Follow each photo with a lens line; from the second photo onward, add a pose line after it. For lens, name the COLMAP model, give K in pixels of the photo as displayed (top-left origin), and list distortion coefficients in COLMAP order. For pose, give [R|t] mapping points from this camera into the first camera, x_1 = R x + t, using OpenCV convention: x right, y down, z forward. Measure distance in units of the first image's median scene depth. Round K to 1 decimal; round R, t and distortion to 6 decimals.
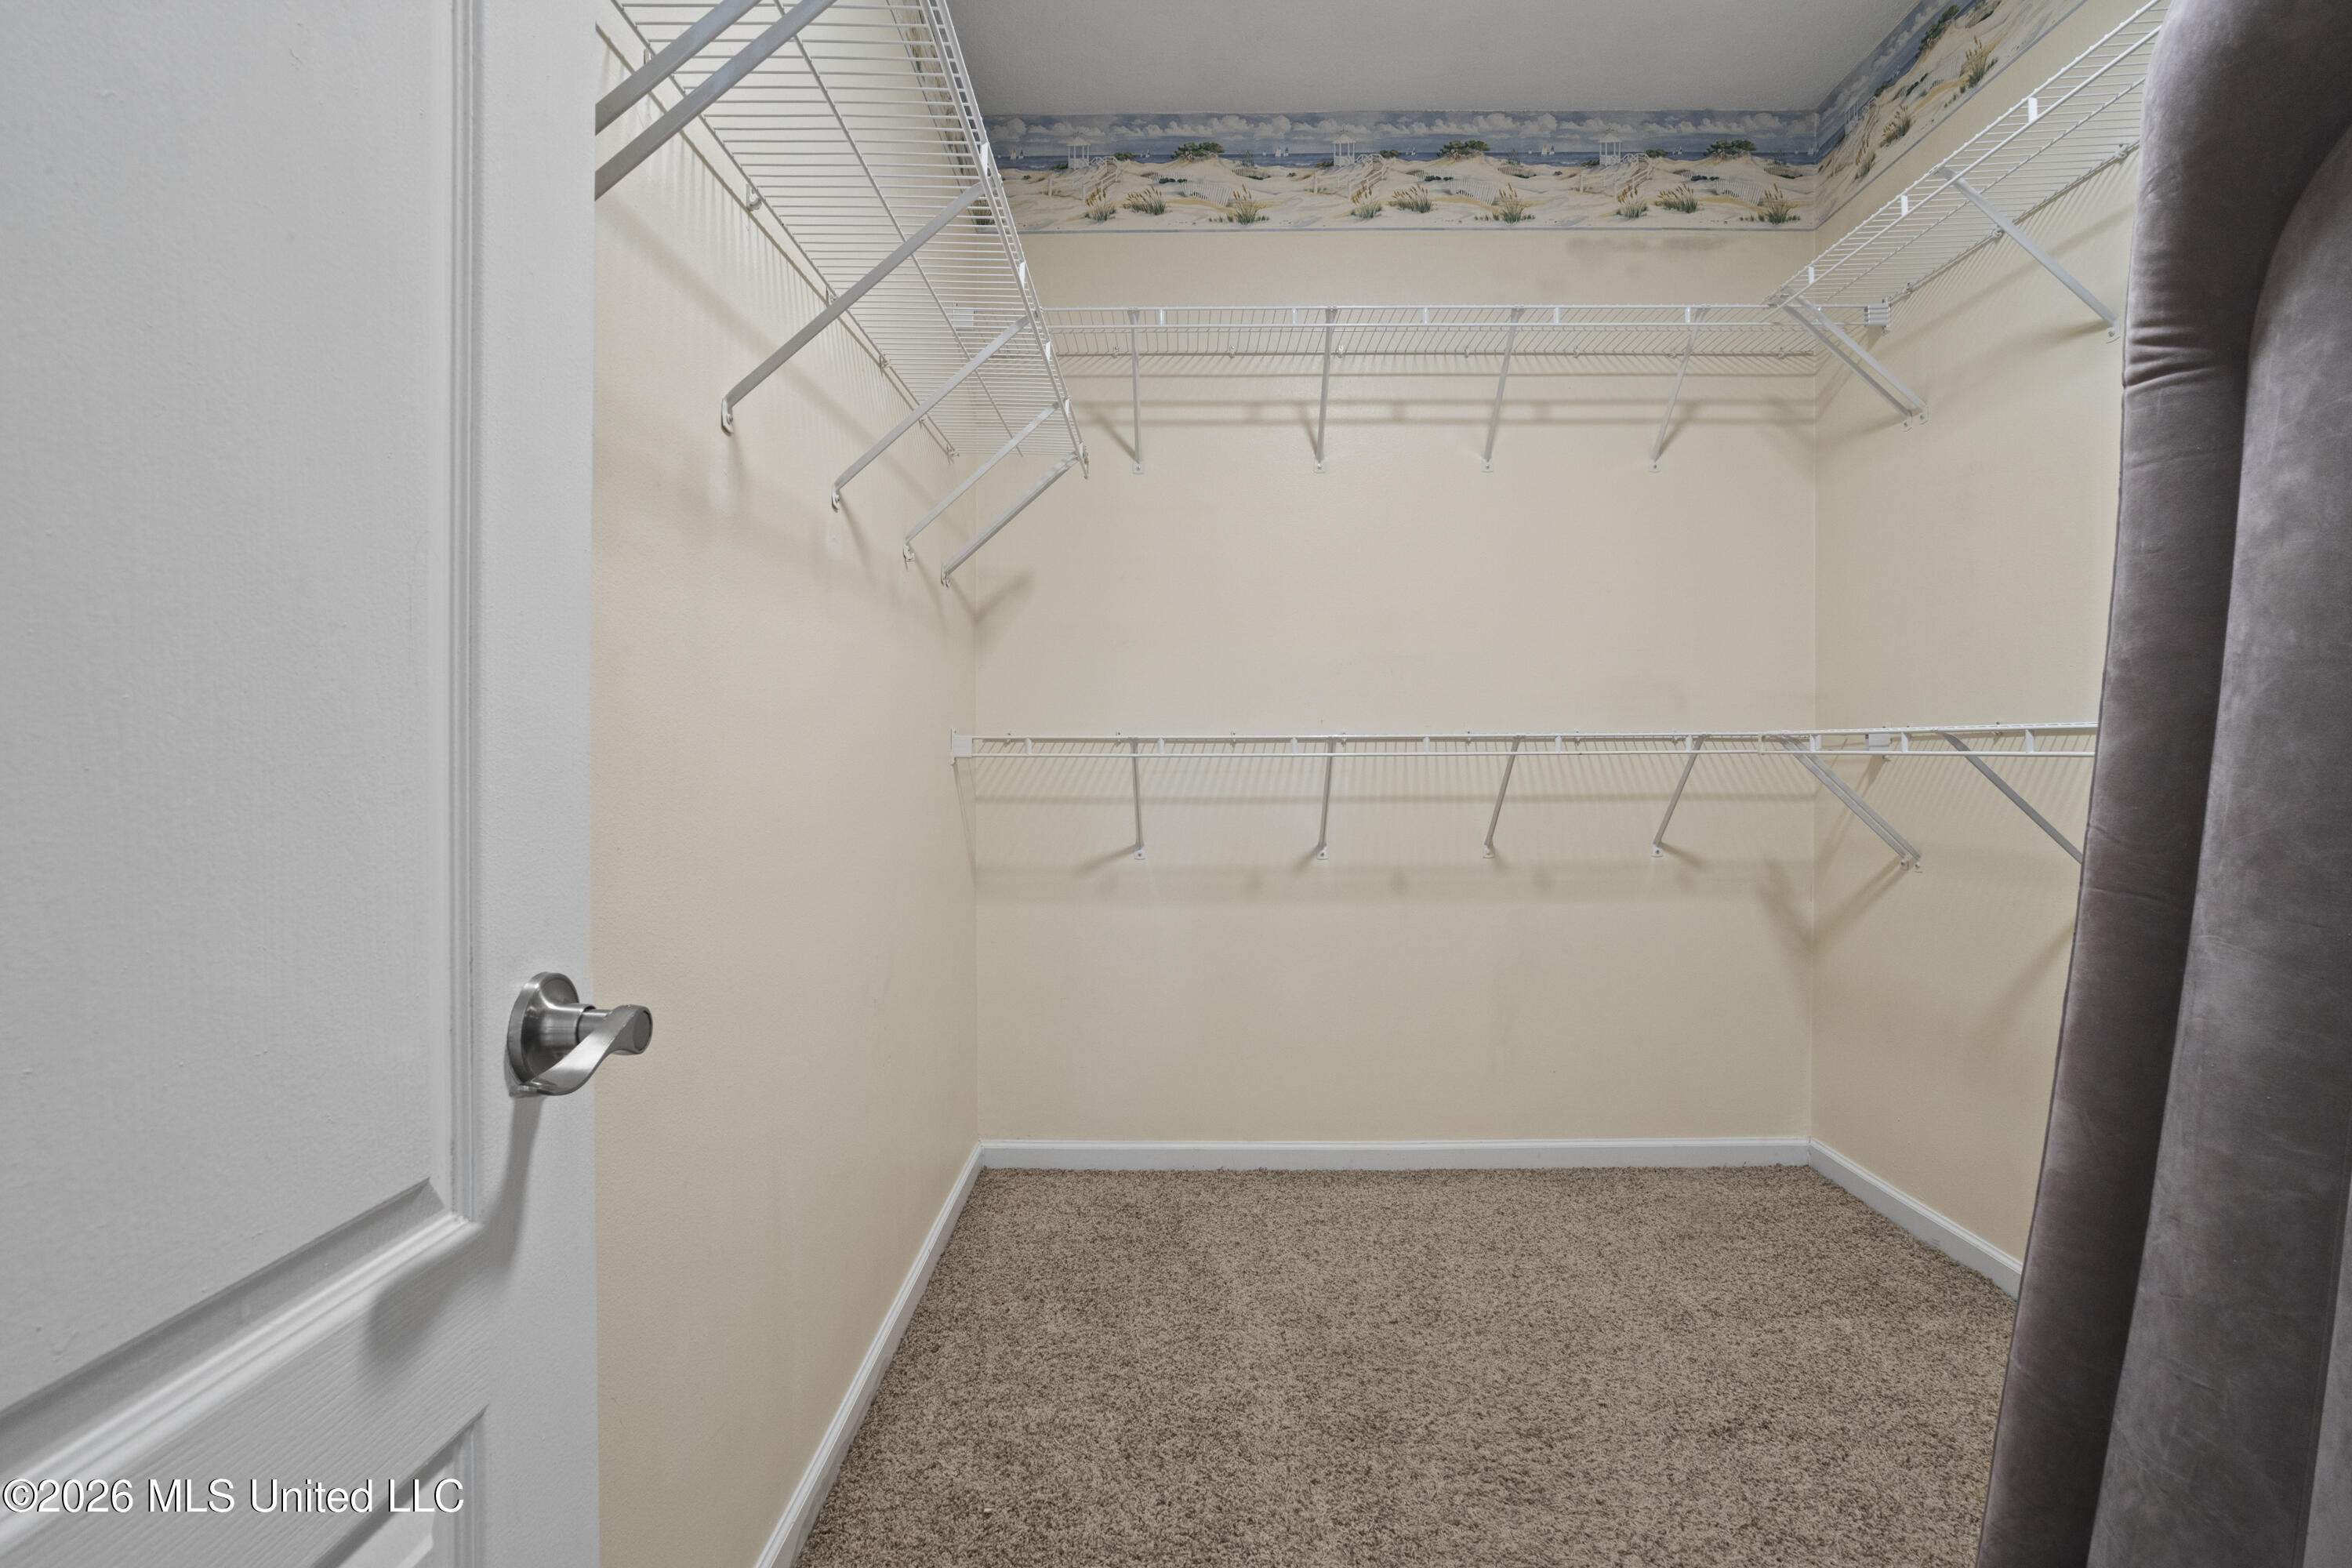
lens RADIAL K [[1138.0, 0, 1175.6], [0, 1138.0, 766.2], [0, 0, 1]] dist [-0.023172, 0.012709]
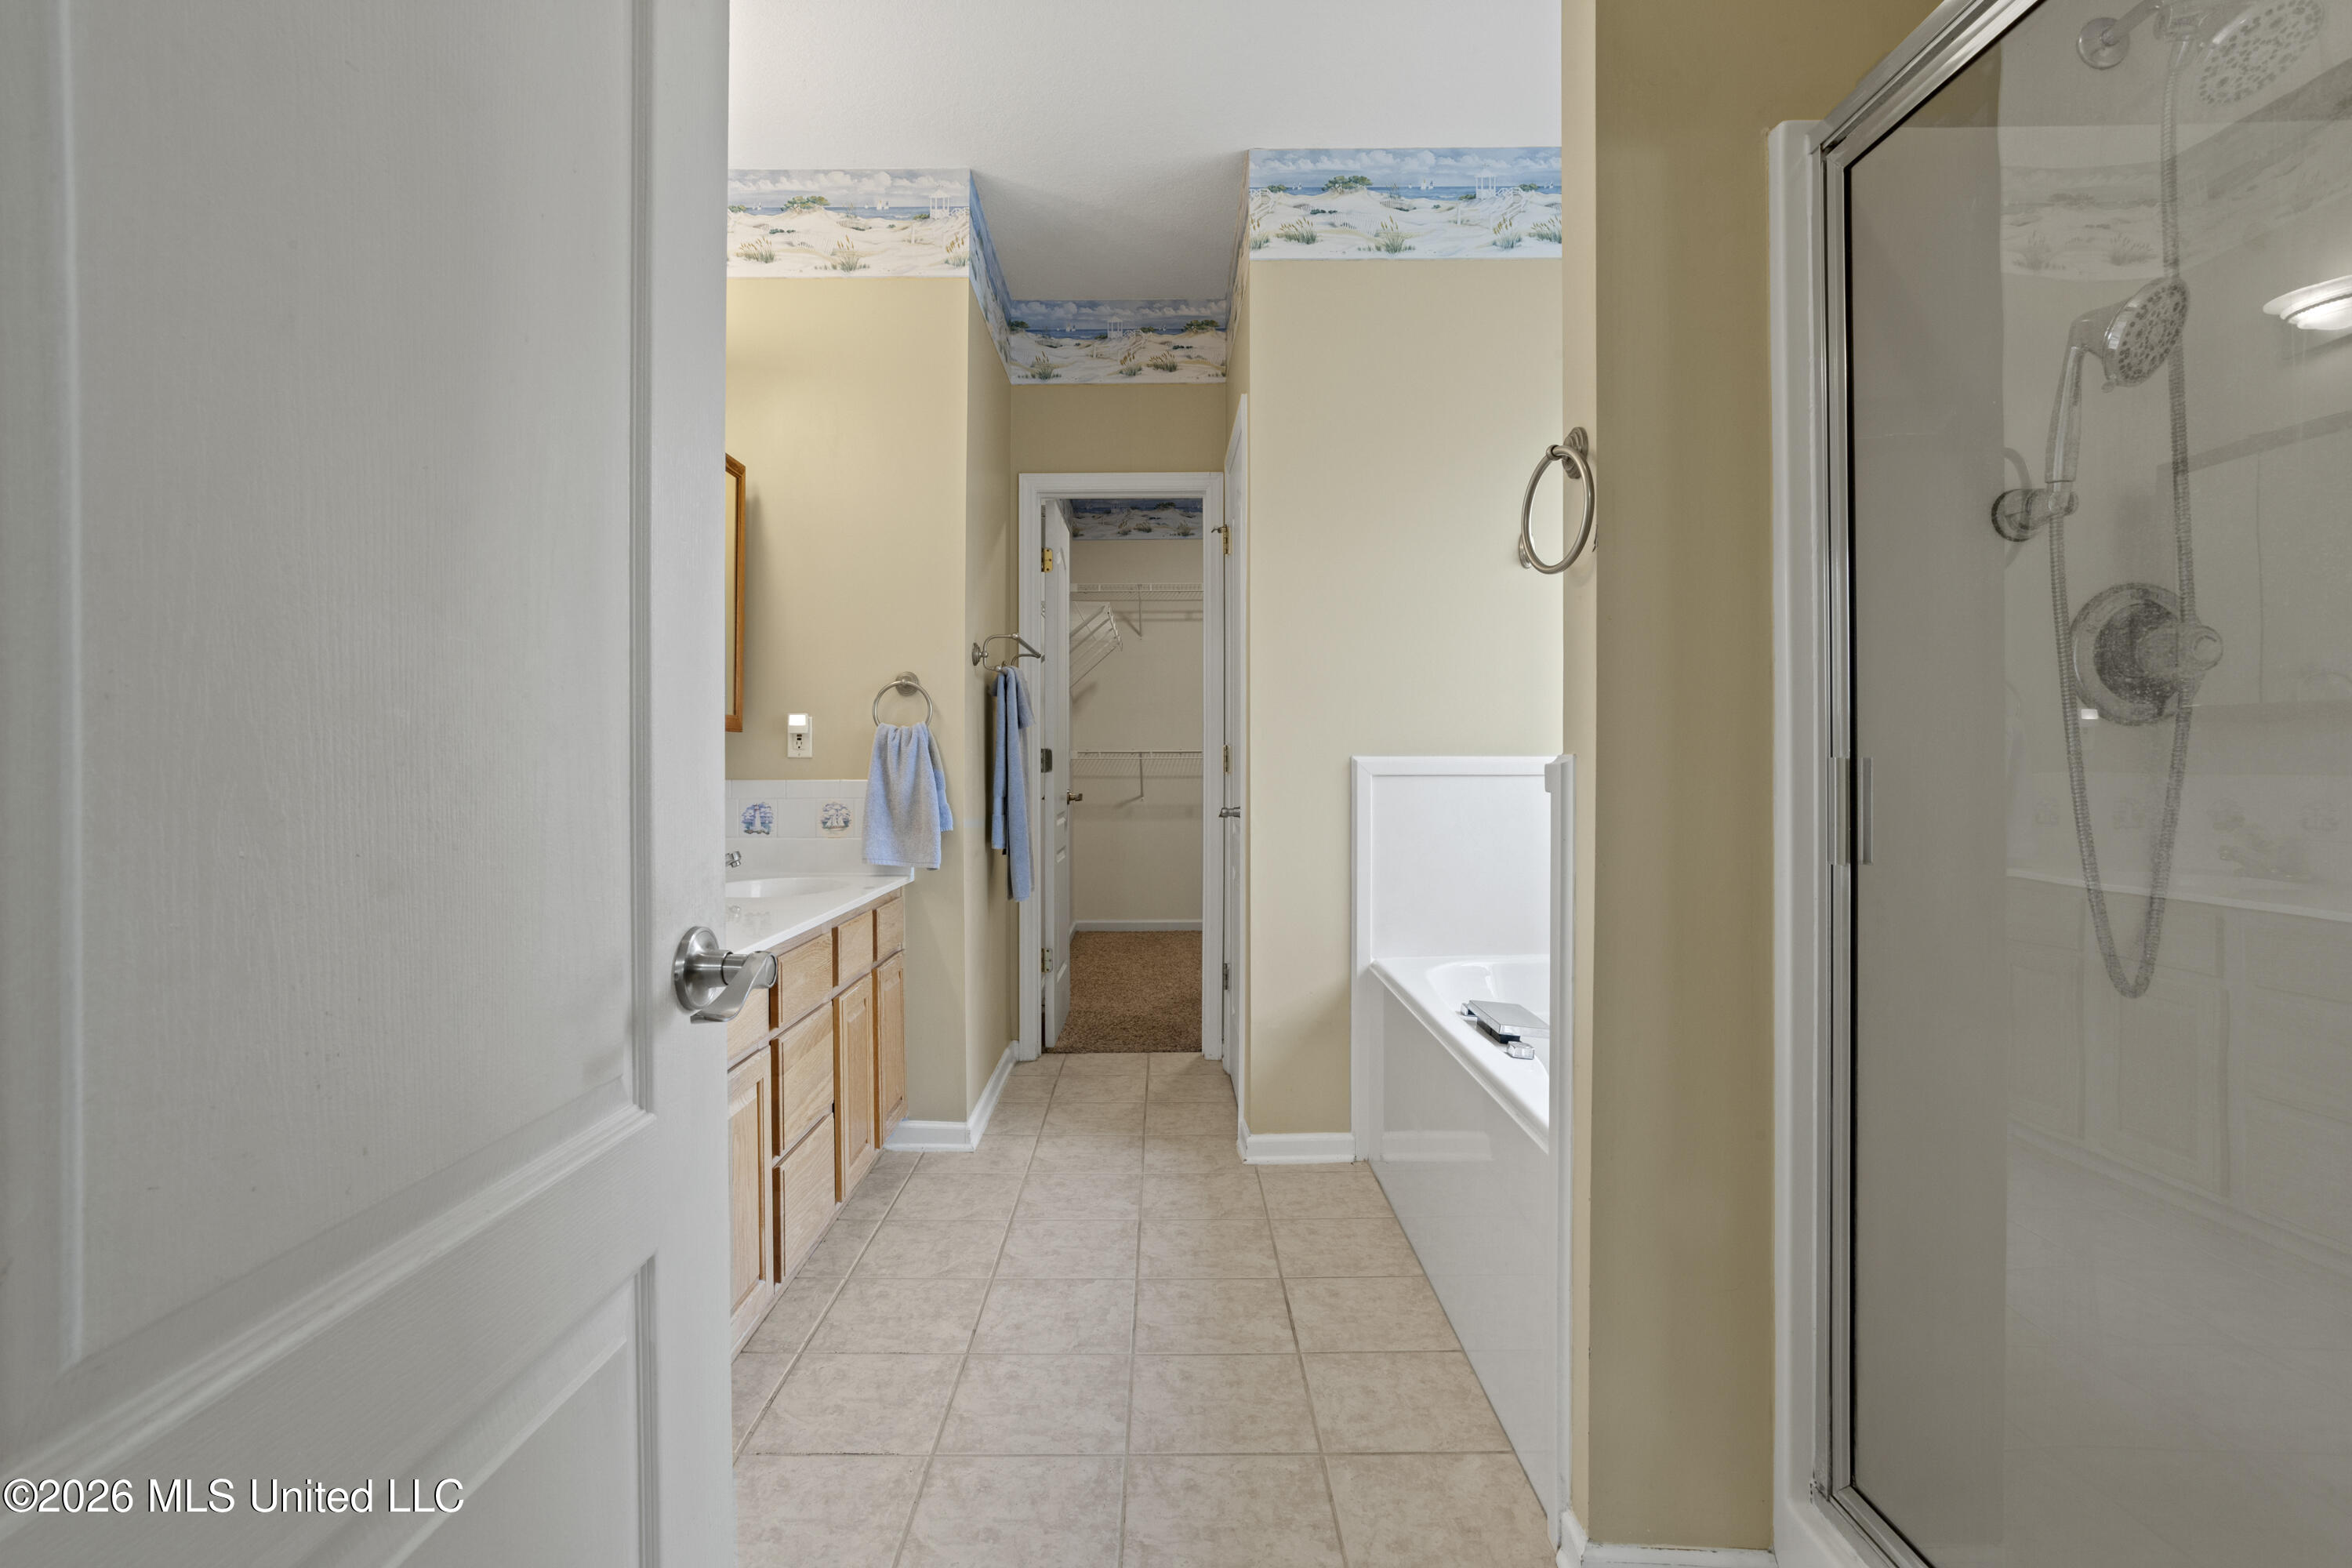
lens RADIAL K [[1138.0, 0, 1159.2], [0, 1138.0, 766.6], [0, 0, 1]] dist [-0.023172, 0.012709]
pose [[0.999996, -0.002522, 0.001084, 0.002746], [0.002525, 0.999994, -0.002194, 0.012933], [-0.001079, 0.002196, 0.999997, -1.403720]]
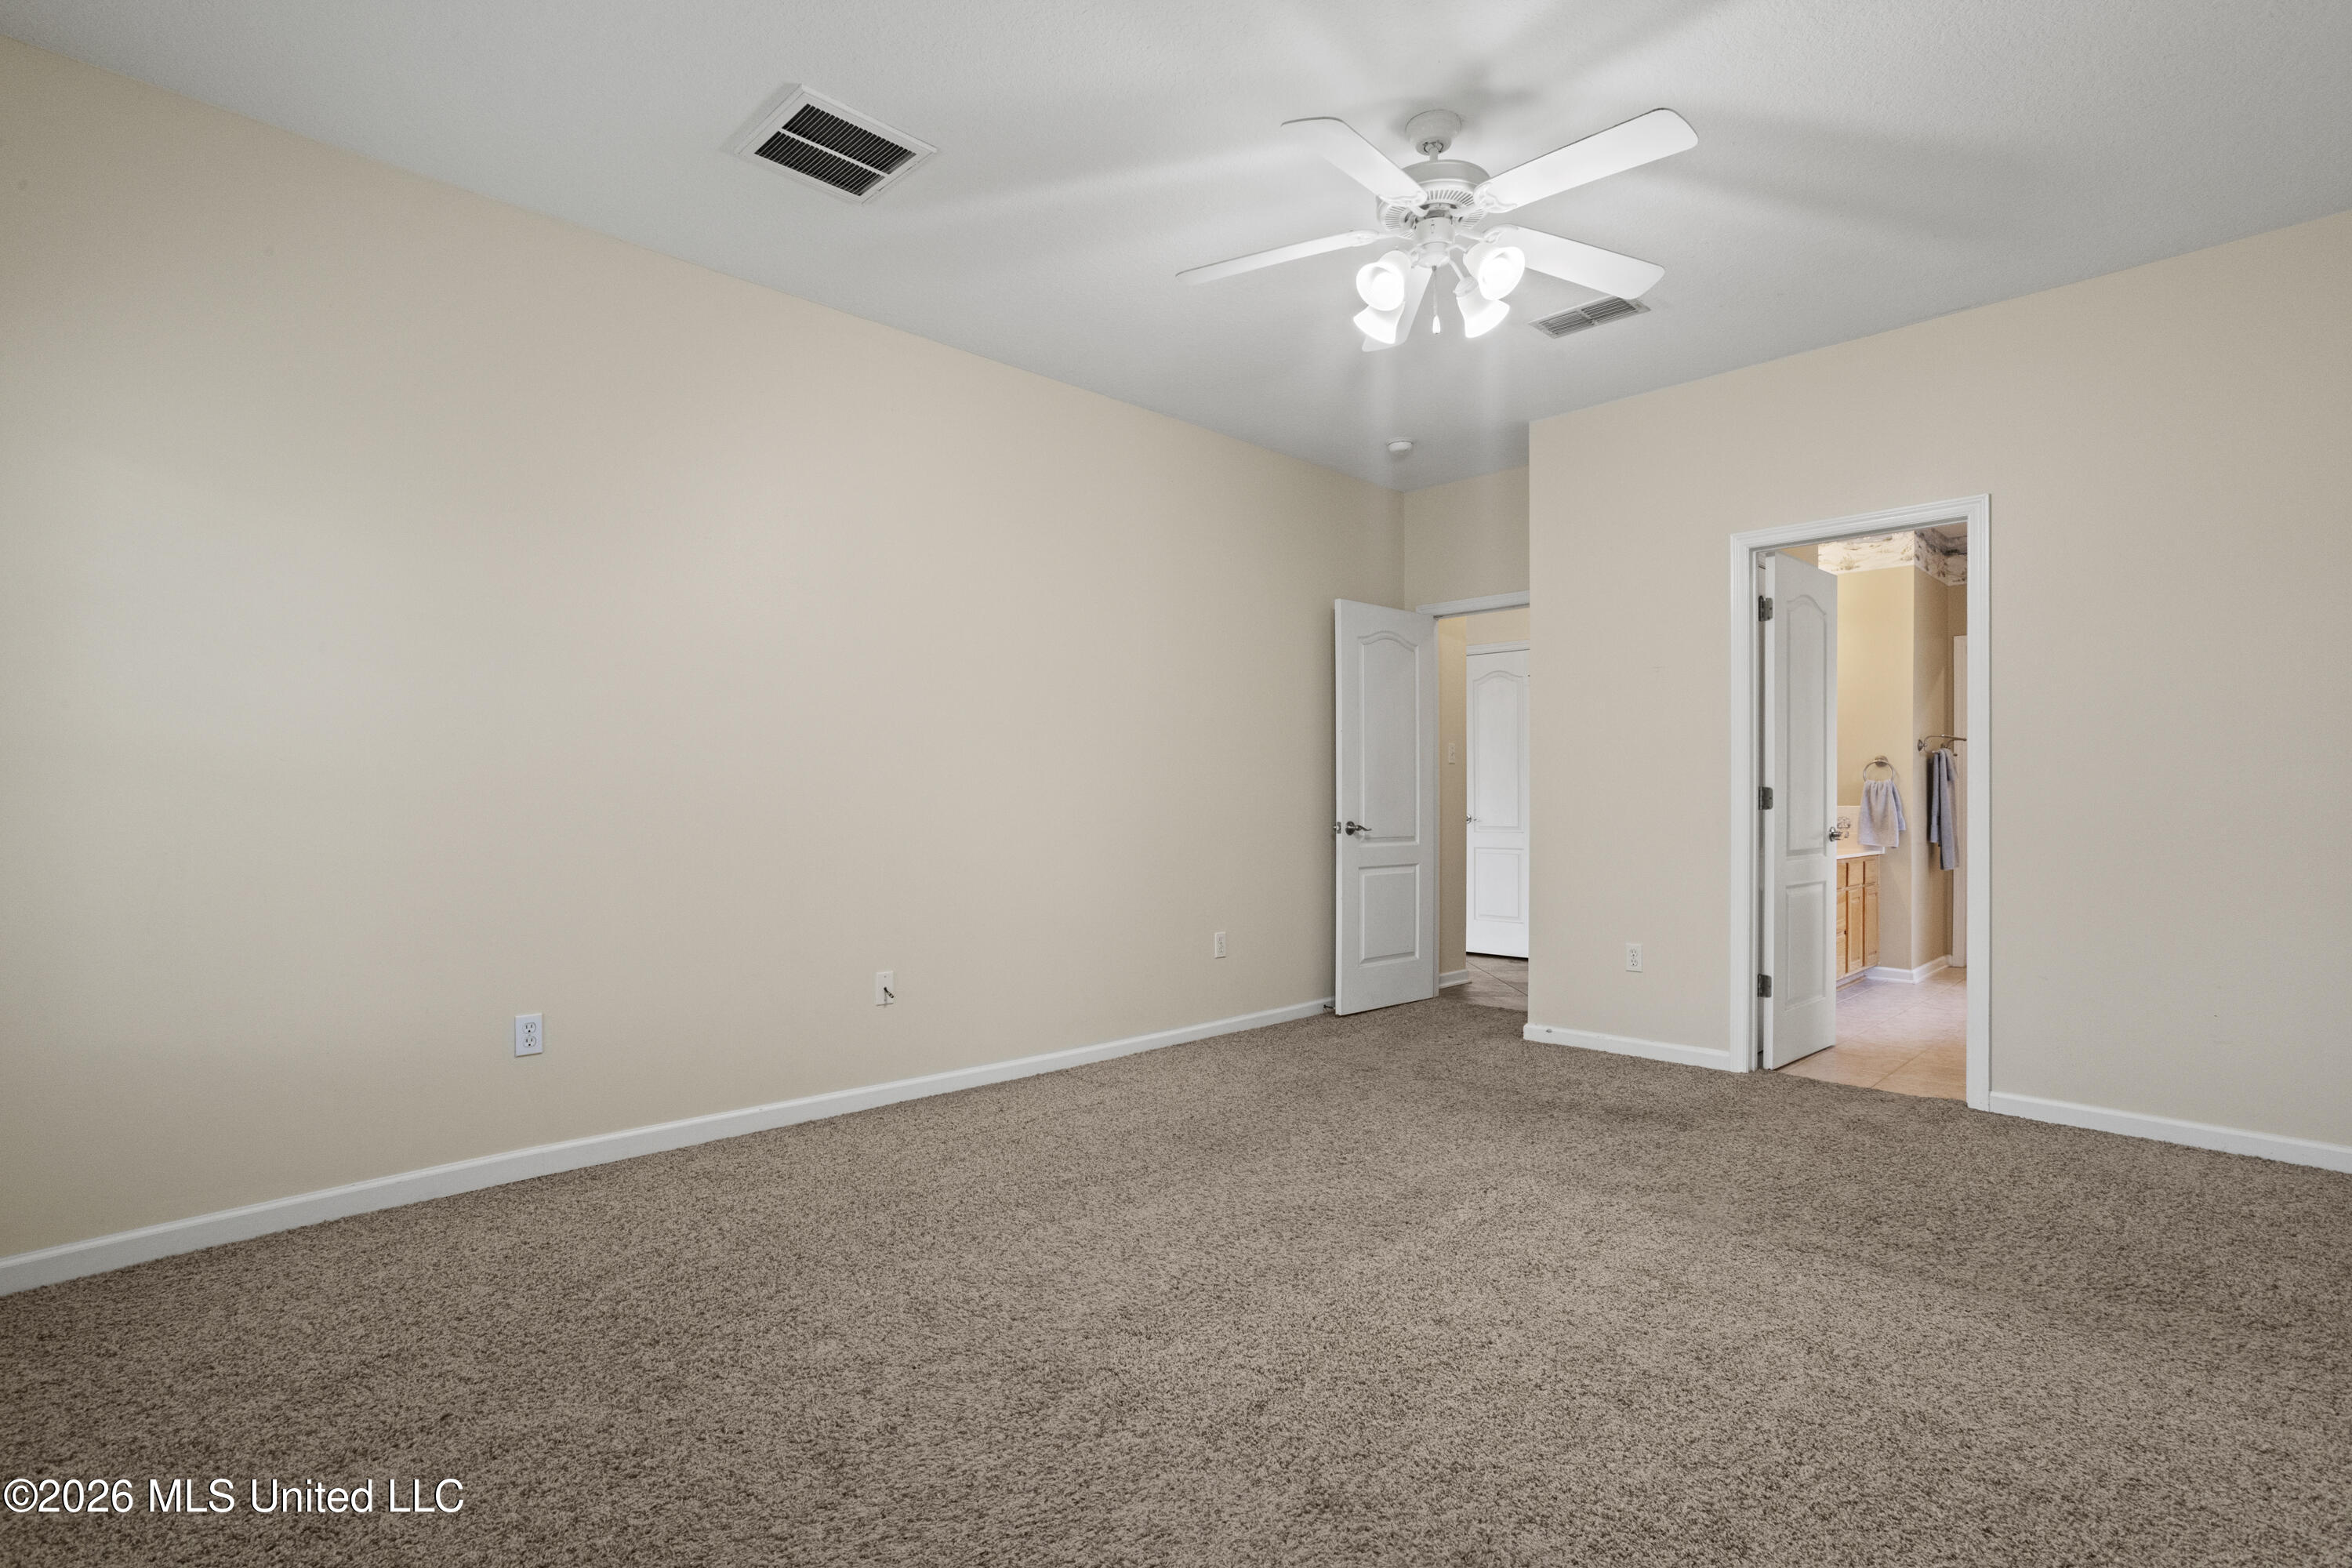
lens RADIAL K [[1138.0, 0, 1163.1], [0, 1138.0, 782.3], [0, 0, 1]] dist [-0.023172, 0.012709]
pose [[0.703102, -0.006370, -0.711061, 0.373842], [-0.008501, 0.999813, -0.017363, 0.026046], [0.711038, 0.018252, 0.702916, -2.986299]]
